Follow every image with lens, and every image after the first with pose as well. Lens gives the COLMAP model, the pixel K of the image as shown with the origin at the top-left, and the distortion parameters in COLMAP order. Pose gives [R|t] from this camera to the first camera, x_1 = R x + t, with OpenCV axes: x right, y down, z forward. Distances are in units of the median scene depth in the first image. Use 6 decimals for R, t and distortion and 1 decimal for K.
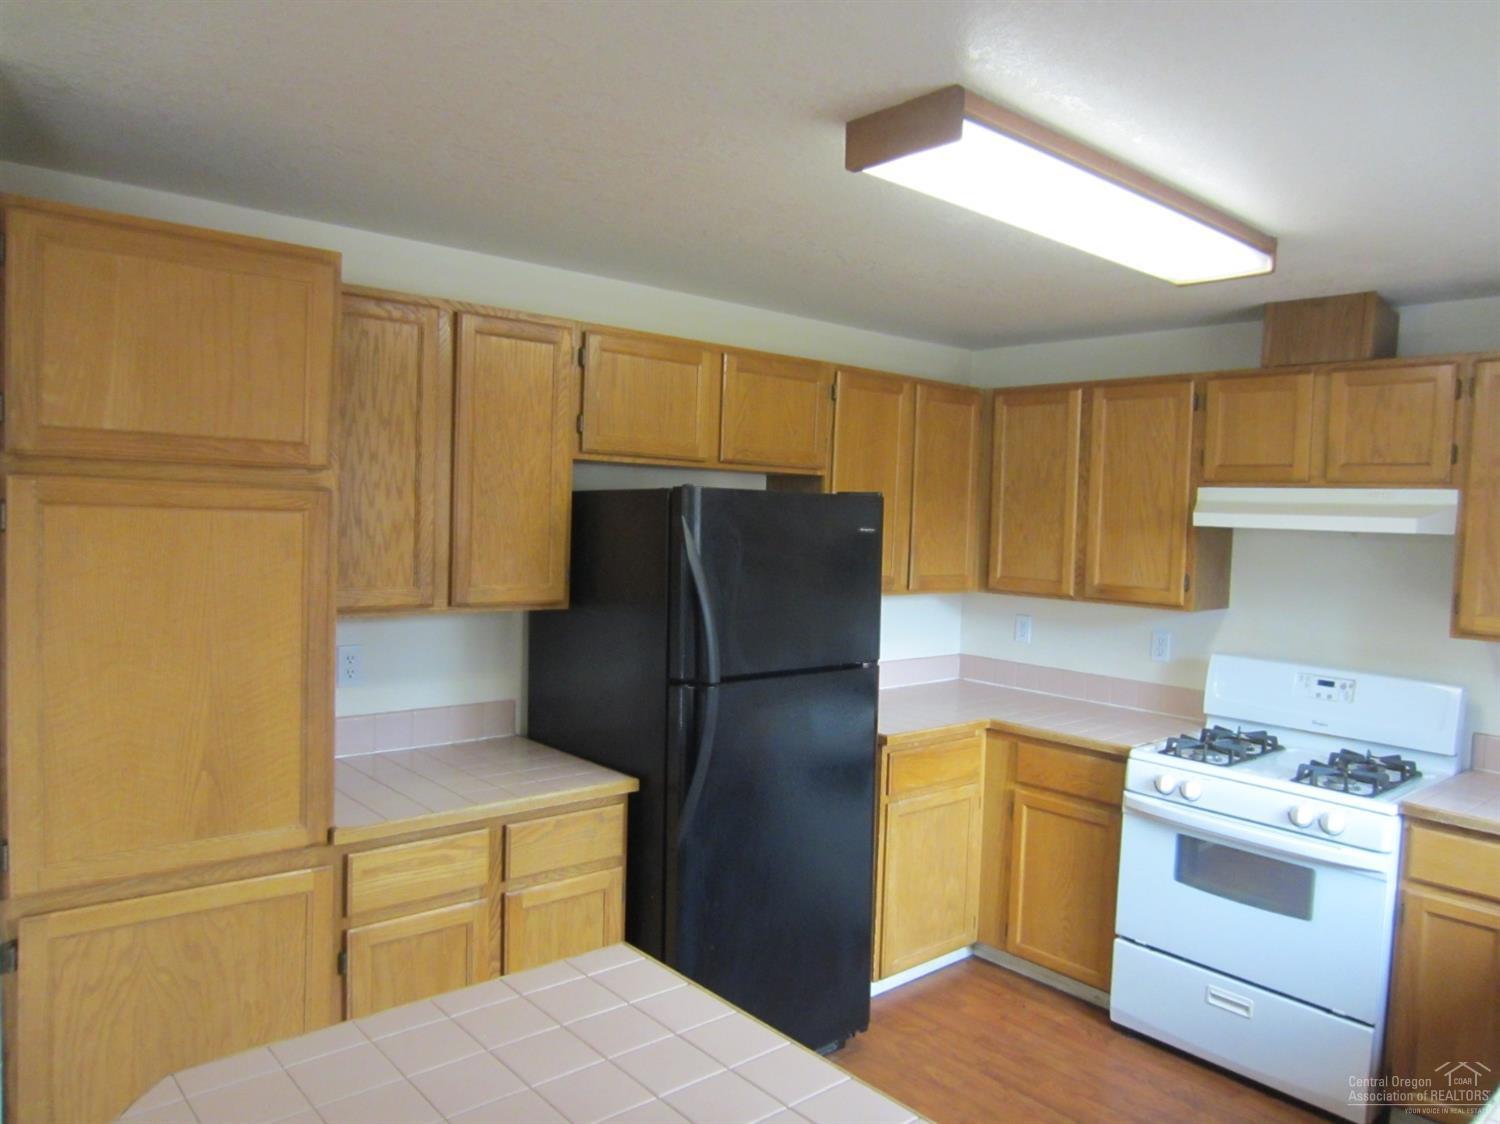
lens RADIAL K [[1069.6, 0, 752.0], [0, 1069.6, 558.7], [0, 0, 1]] dist [-0.013886, 0.003624]
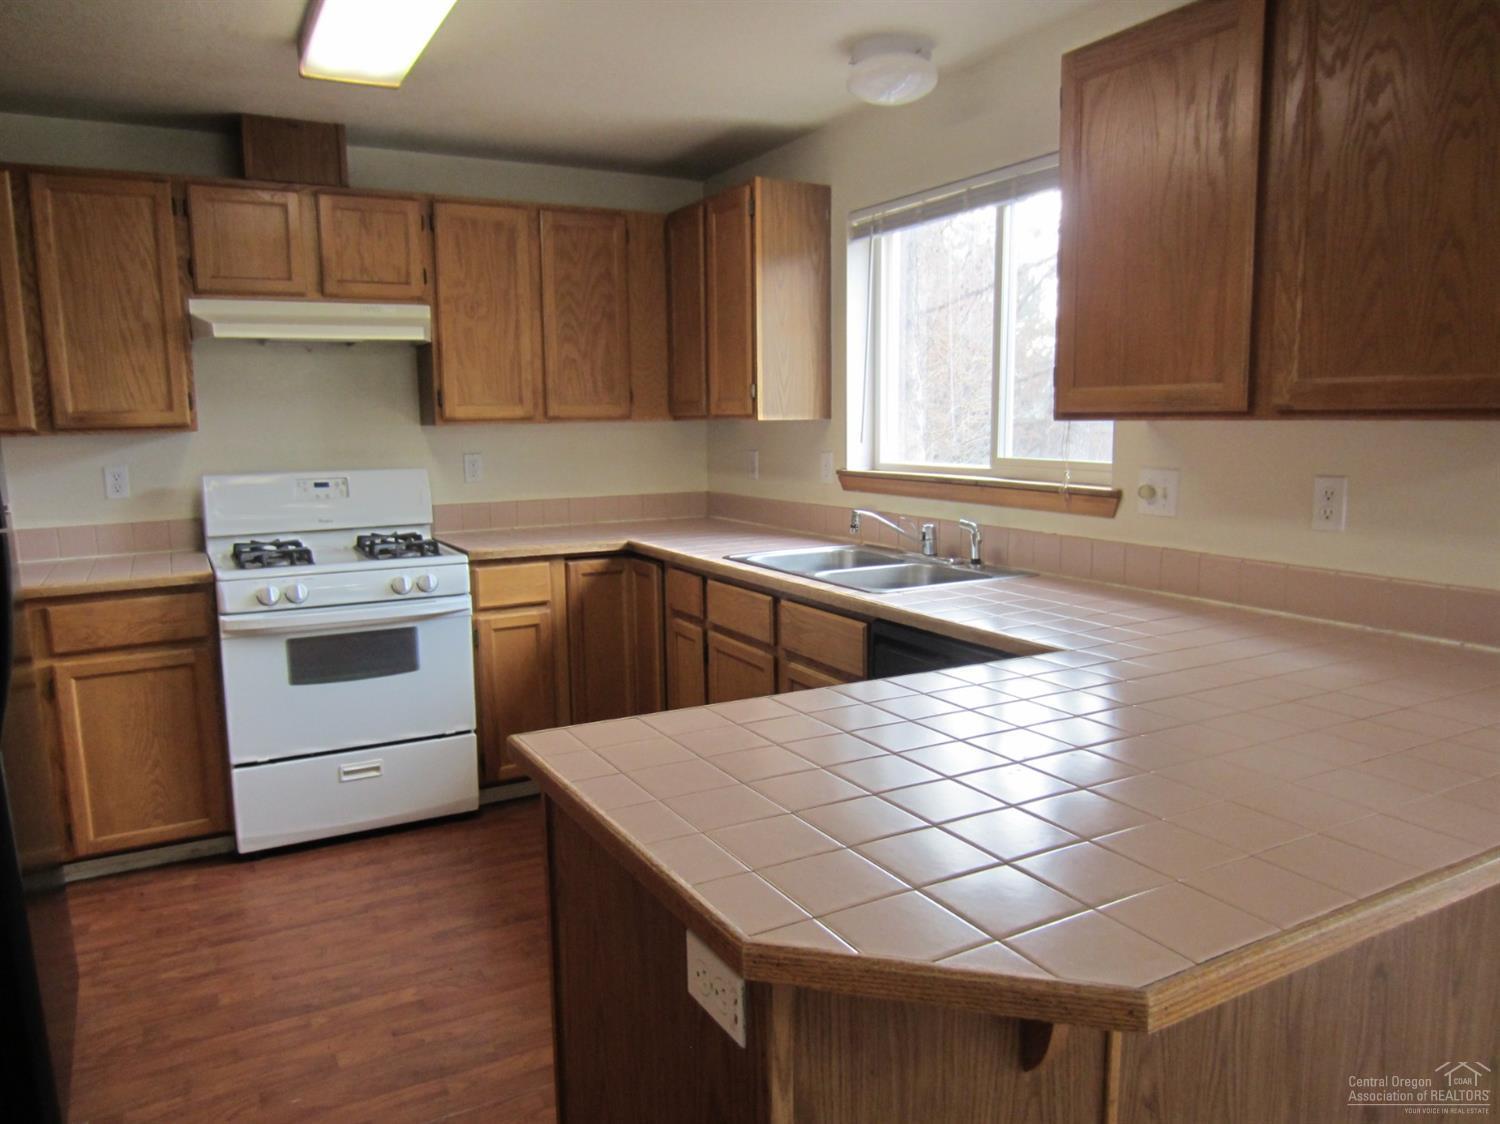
lens RADIAL K [[1069.6, 0, 755.5], [0, 1069.6, 558.1], [0, 0, 1]] dist [-0.013886, 0.003624]
pose [[0.211618, -0.166845, 0.963006, -0.453826], [0.074569, 0.985205, 0.154304, 0.055219], [-0.974504, 0.039157, 0.220929, 0.323538]]
